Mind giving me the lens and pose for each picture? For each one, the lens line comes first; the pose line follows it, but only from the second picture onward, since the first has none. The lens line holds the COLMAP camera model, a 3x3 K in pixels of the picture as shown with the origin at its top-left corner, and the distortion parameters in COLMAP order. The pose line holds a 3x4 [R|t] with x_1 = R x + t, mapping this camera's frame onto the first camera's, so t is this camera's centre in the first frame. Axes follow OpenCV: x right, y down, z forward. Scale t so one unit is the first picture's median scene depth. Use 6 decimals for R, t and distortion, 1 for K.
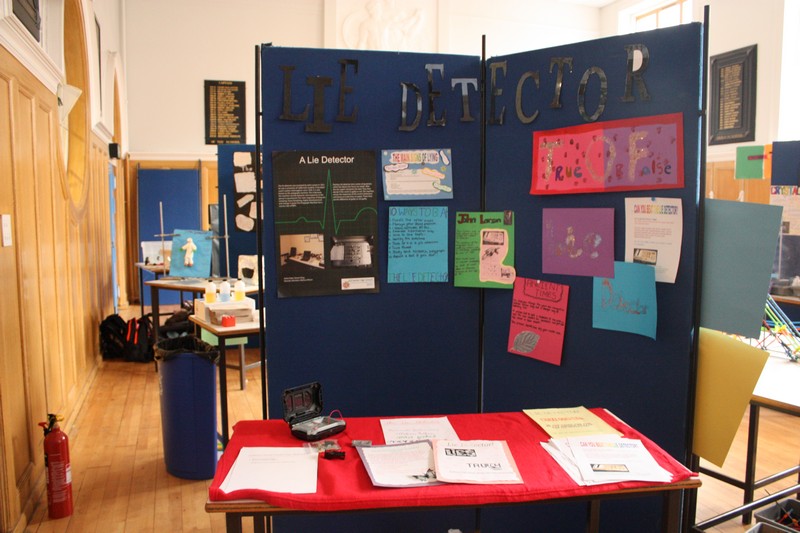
lens RADIAL K [[664.0, 0, 402.9], [0, 664.0, 267.8], [0, 0, 1]] dist [-0.161776, 0.149471]
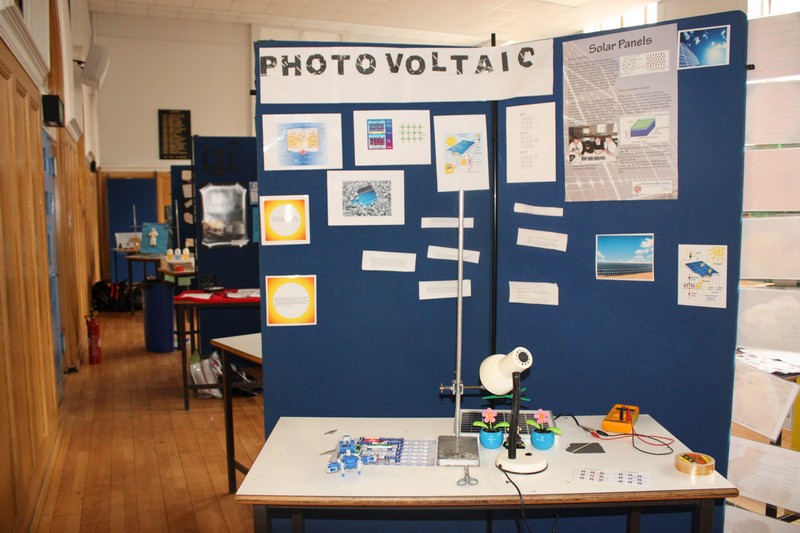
lens RADIAL K [[664.0, 0, 402.9], [0, 664.0, 267.8], [0, 0, 1]] dist [-0.161776, 0.149471]
pose [[0.997305, -0.011738, 0.072424, 0.130720], [0.011579, 0.999930, 0.002611, 0.045232], [-0.072450, -0.001766, 0.997370, -0.504917]]
